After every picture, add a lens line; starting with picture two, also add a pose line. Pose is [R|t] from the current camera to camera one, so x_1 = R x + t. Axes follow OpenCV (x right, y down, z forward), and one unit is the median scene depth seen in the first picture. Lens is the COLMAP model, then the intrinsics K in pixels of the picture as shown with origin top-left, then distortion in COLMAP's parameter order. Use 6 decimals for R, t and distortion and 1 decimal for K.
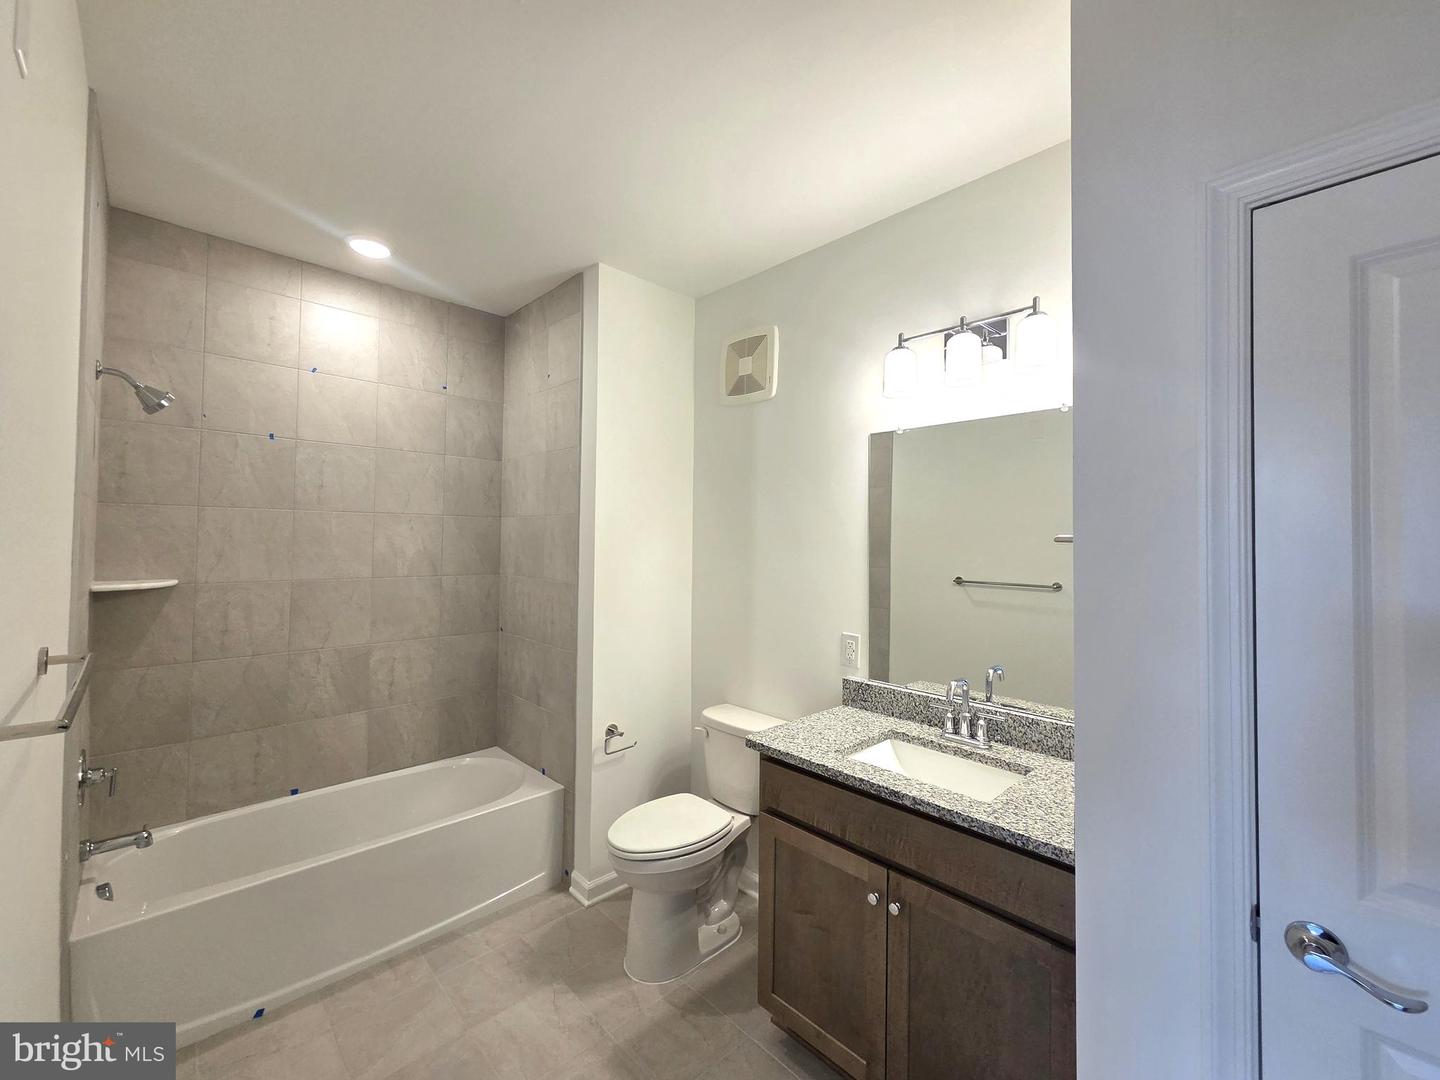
lens RADIAL K [[588.3, 0, 735.2], [0, 588.3, 529.4], [0, 0, 1]] dist [0.007377, -0.002060]
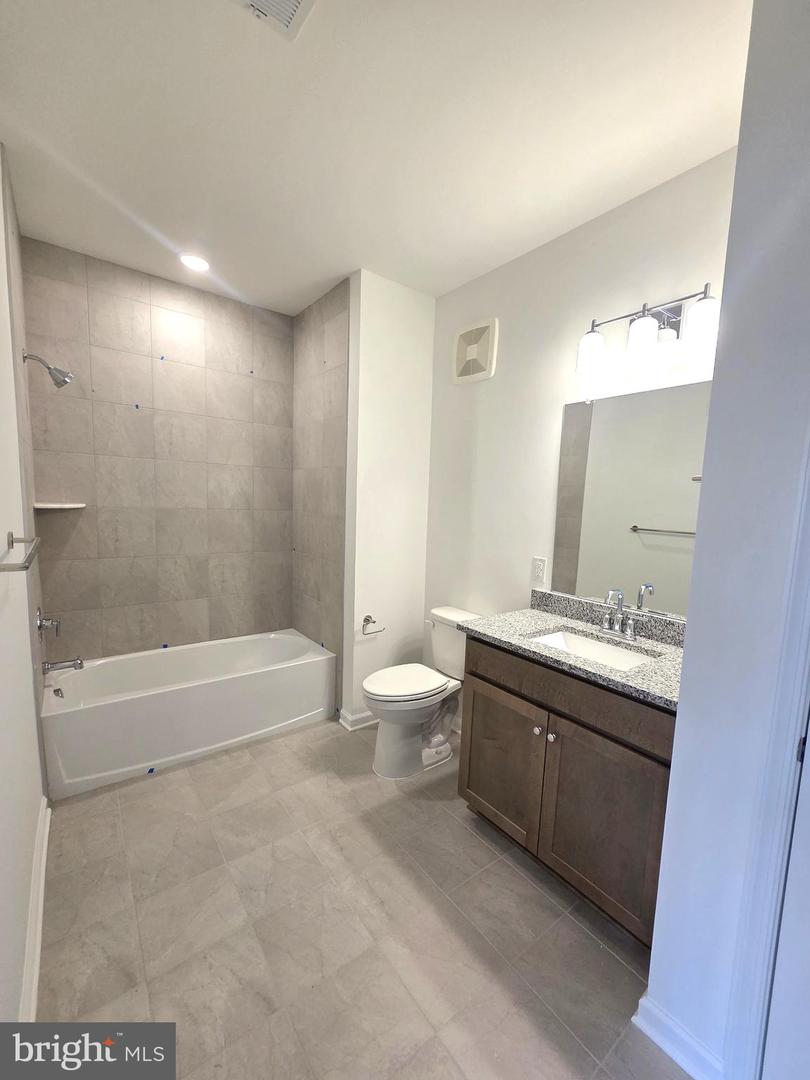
lens RADIAL K [[441.2, 0, 419.2], [0, 441.2, 552.0], [0, 0, 1]] dist [0.007377, -0.002060]
pose [[0.993129, 0.040280, -0.109875, 0.034027], [-0.025258, 0.990546, 0.134836, 0.036942], [0.114267, -0.131134, 0.984757, -0.032630]]
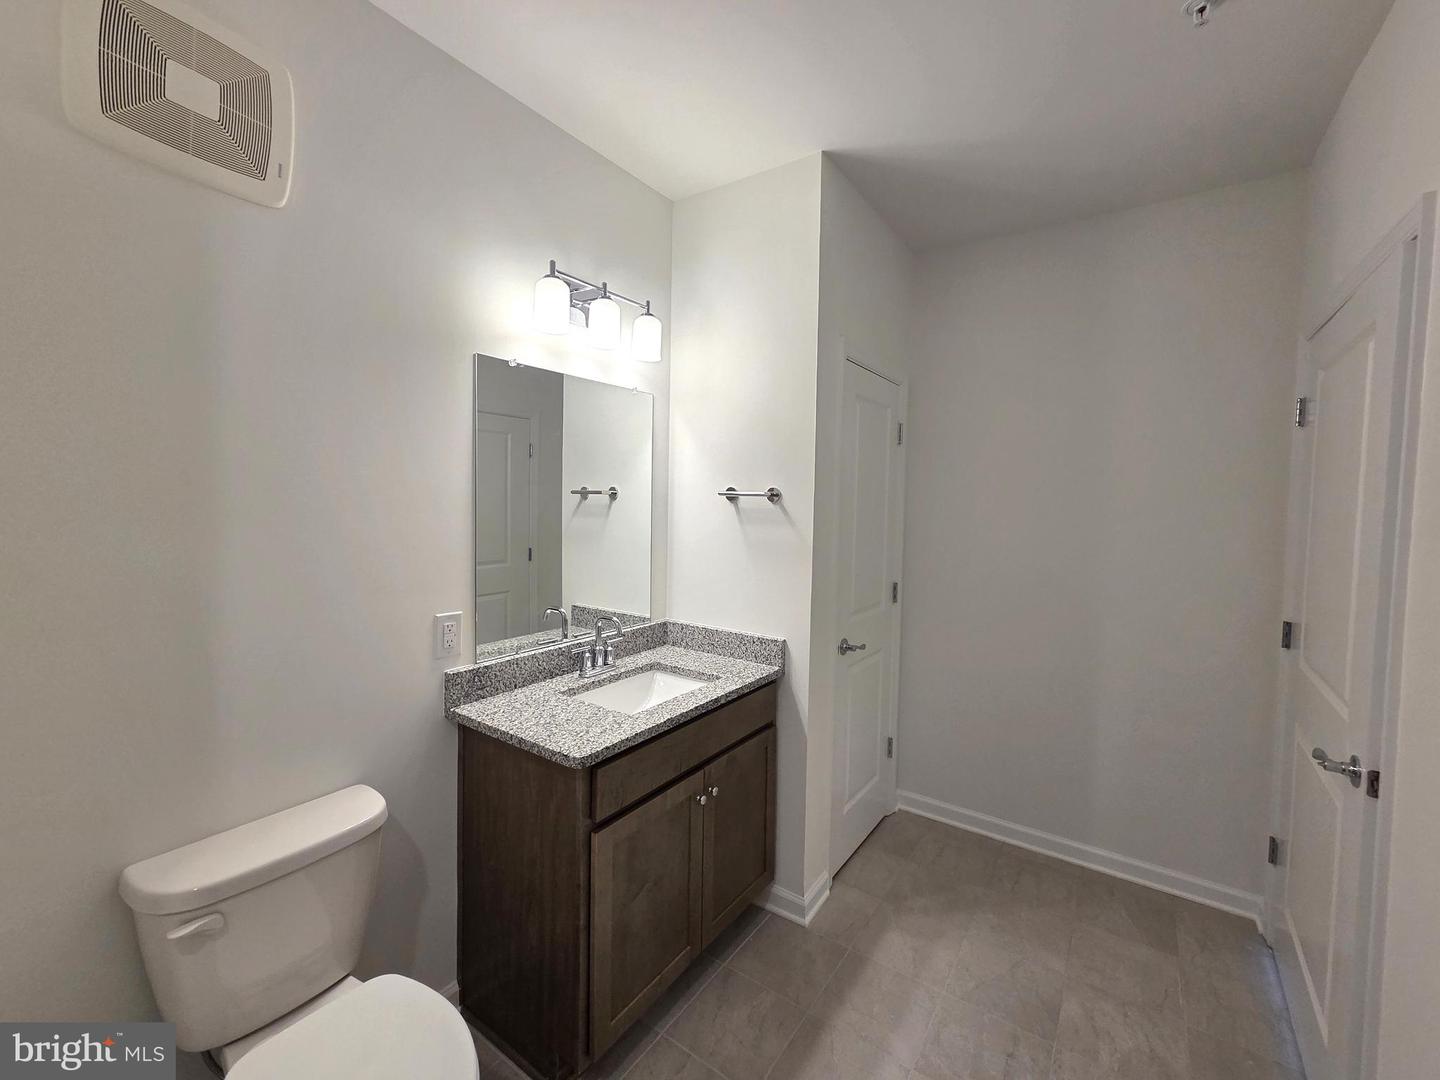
lens RADIAL K [[588.3, 0, 728.9], [0, 588.3, 526.7], [0, 0, 1]] dist [0.007377, -0.002060]
pose [[-0.180210, -0.062329, 0.981651, -0.641456], [-0.037089, 0.997711, 0.056540, 0.012012], [-0.982929, -0.026220, -0.182109, 0.846629]]
